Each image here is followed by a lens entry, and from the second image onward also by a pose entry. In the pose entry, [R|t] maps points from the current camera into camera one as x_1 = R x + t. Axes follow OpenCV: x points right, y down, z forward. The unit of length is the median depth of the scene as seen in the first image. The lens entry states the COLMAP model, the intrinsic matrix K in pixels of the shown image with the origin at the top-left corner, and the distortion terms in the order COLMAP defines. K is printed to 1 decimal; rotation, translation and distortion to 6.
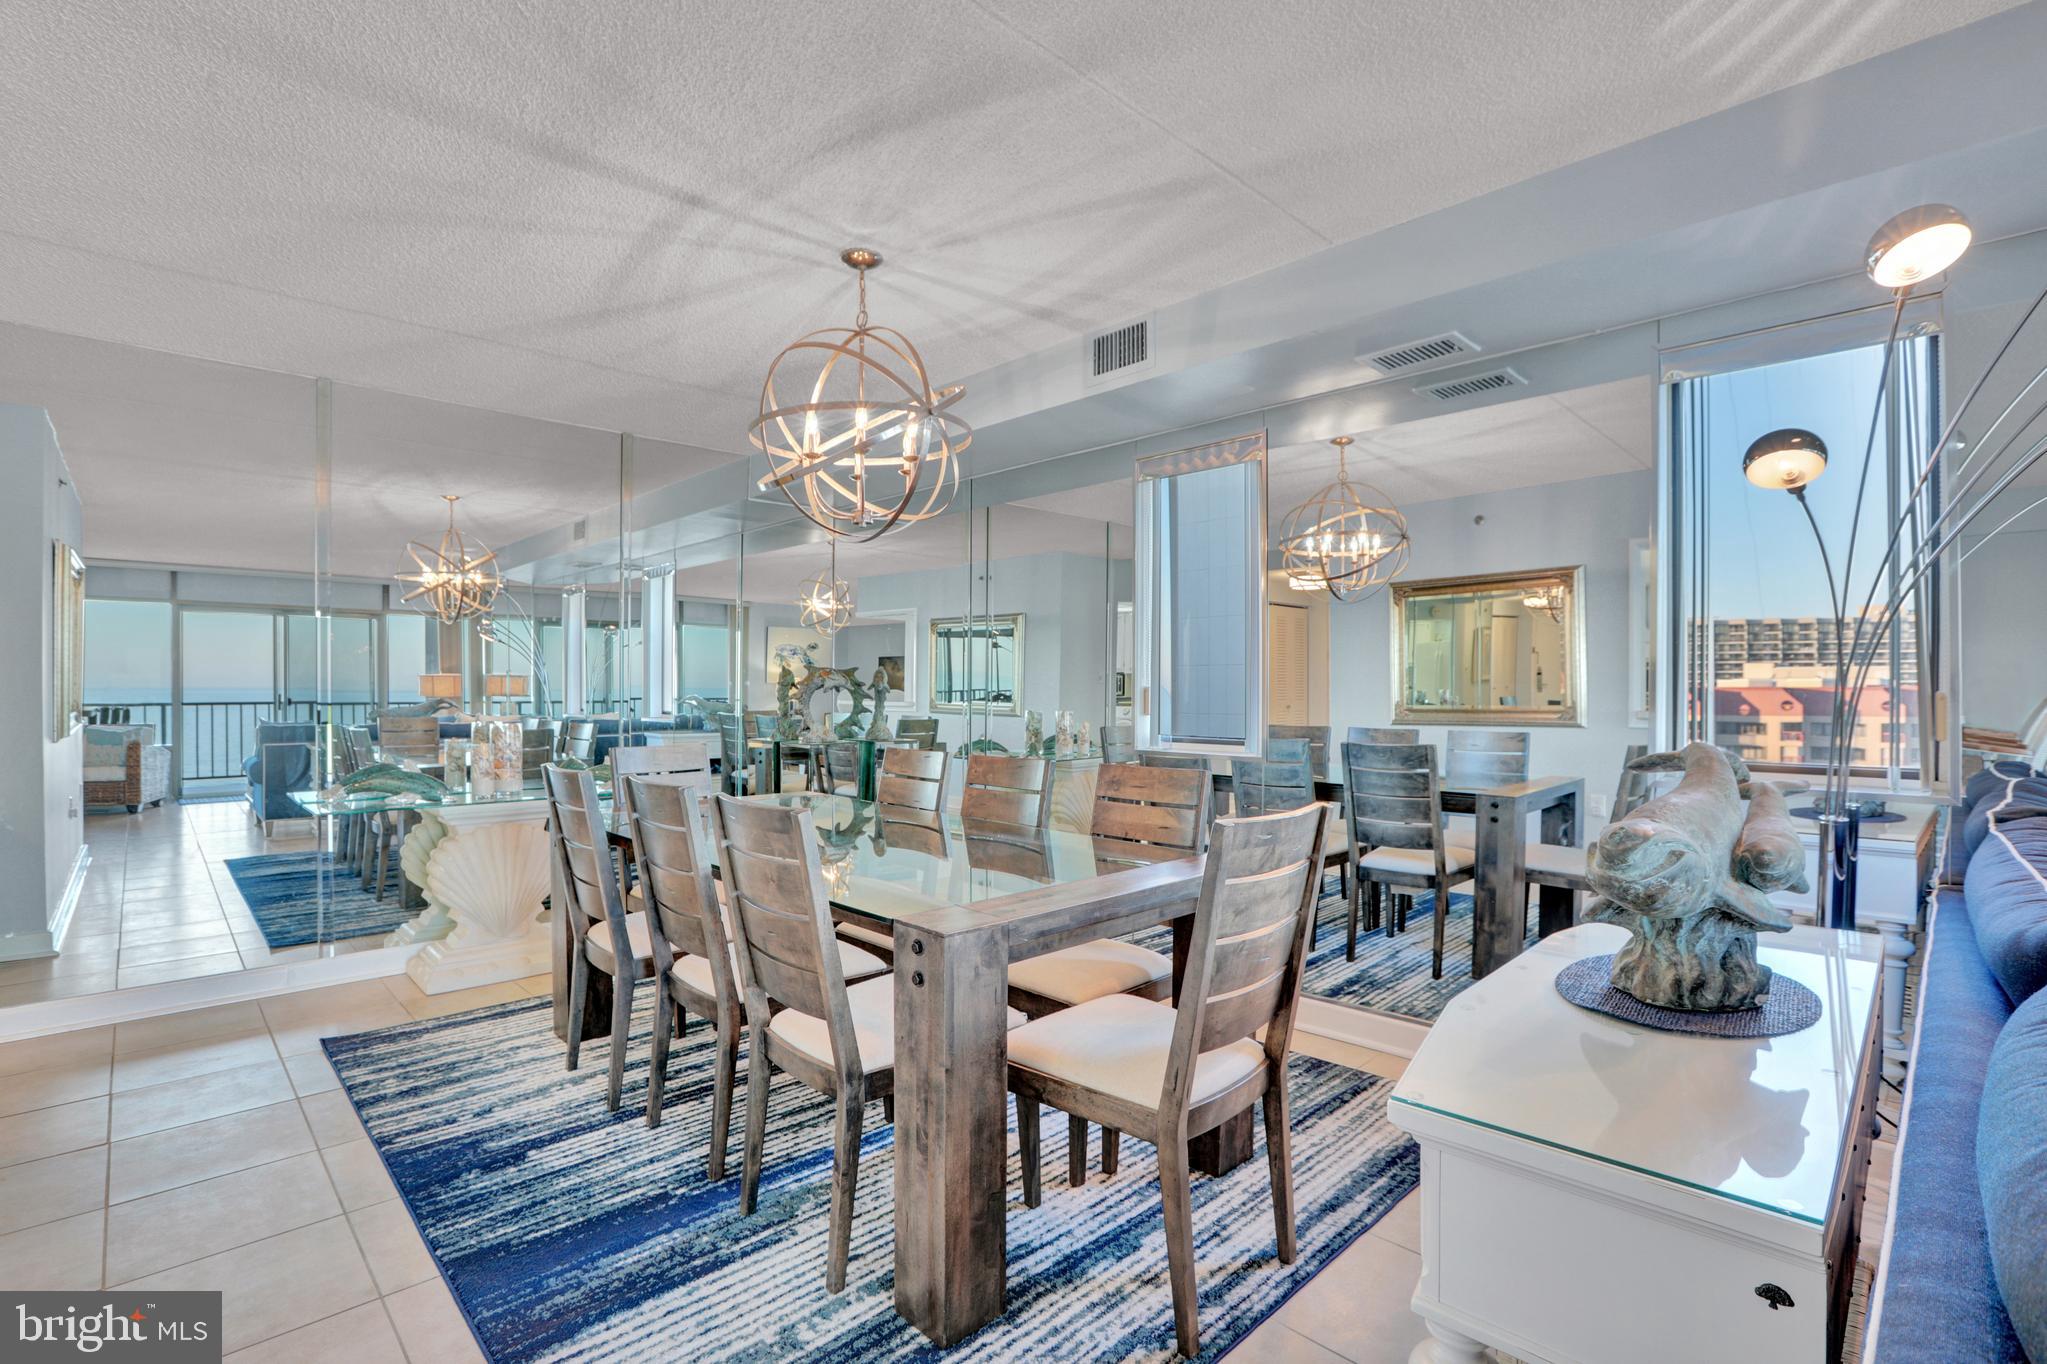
lens RADIAL K [[954.0, 0, 1023.5], [0, 954.0, 682.0], [0, 0, 1]] dist [-0.059206, 0.017100]
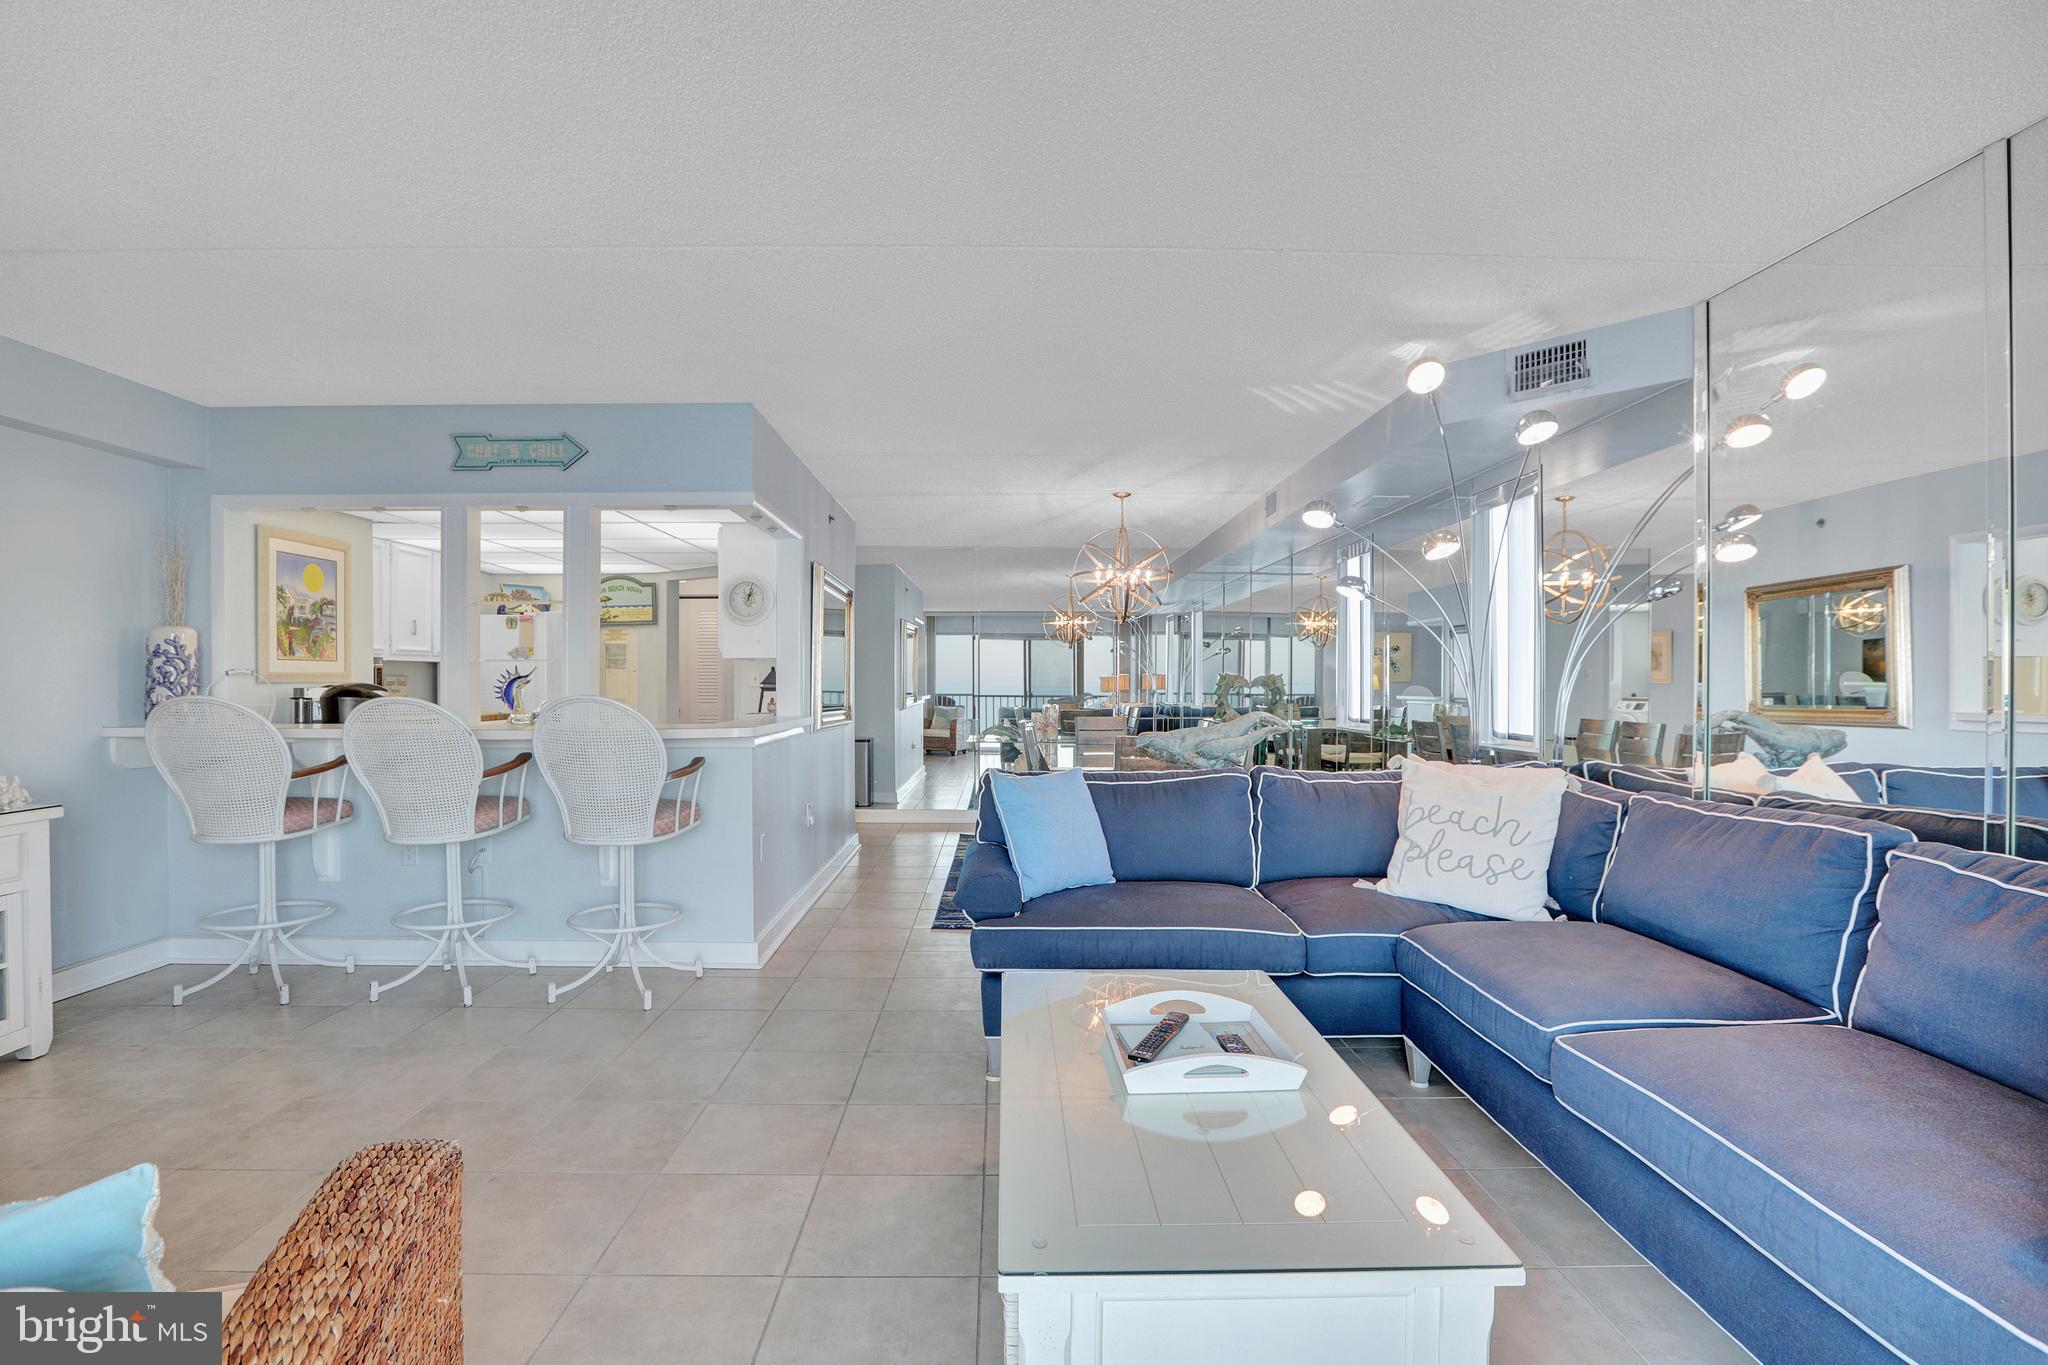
lens RADIAL K [[954.5, 0, 1024.0], [0, 954.5, 682.5], [0, 0, 1]] dist [-0.059206, 0.017100]
pose [[0.733417, -0.005345, -0.679758, 0.453702], [0.010073, 0.999945, 0.003005, -0.005125], [0.679704, -0.009051, 0.733431, -0.312690]]
